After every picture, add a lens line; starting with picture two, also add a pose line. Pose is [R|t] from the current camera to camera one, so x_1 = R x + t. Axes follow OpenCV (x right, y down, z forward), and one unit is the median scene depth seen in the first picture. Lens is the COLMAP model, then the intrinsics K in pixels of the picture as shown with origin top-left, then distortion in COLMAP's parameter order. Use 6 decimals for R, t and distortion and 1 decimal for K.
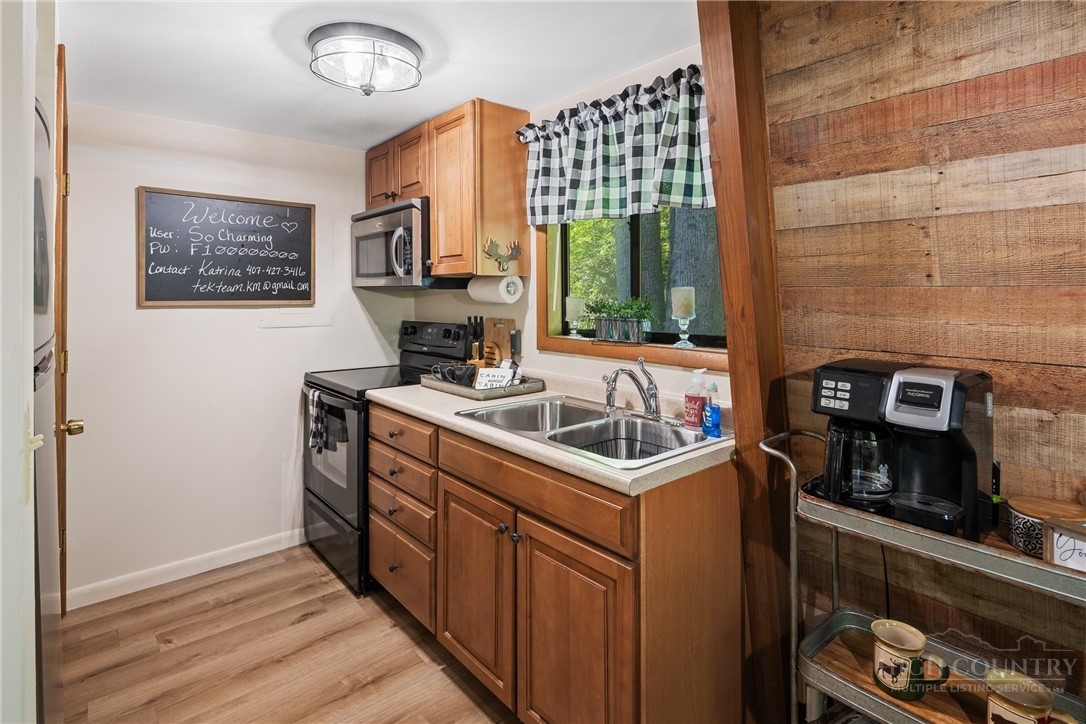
lens RADIAL K [[541.1, 0, 546.1], [0, 541.1, 291.8], [0, 0, 1]] dist [0.002140, -0.001329]
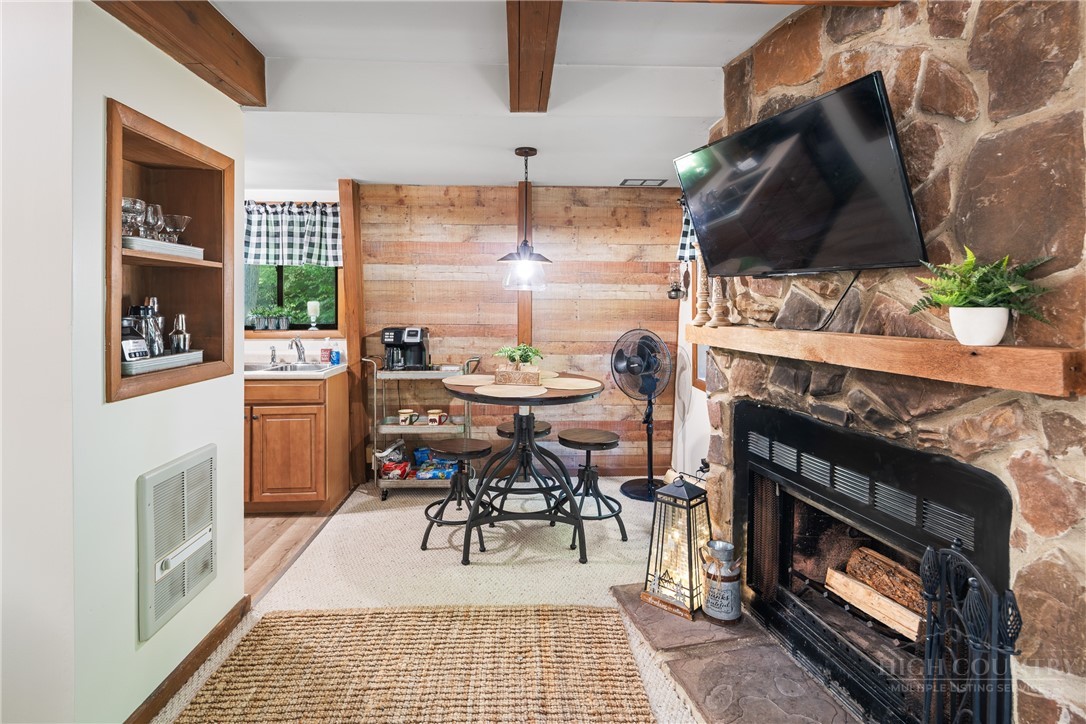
lens RADIAL K [[541.1, 0, 547.4], [0, 541.1, 309.7], [0, 0, 1]] dist [0.002140, -0.001329]
pose [[0.616651, -0.006079, 0.787213, -1.093139], [-0.003645, 0.999937, 0.010577, -0.002730], [-0.787228, -0.009392, 0.616591, -1.319356]]
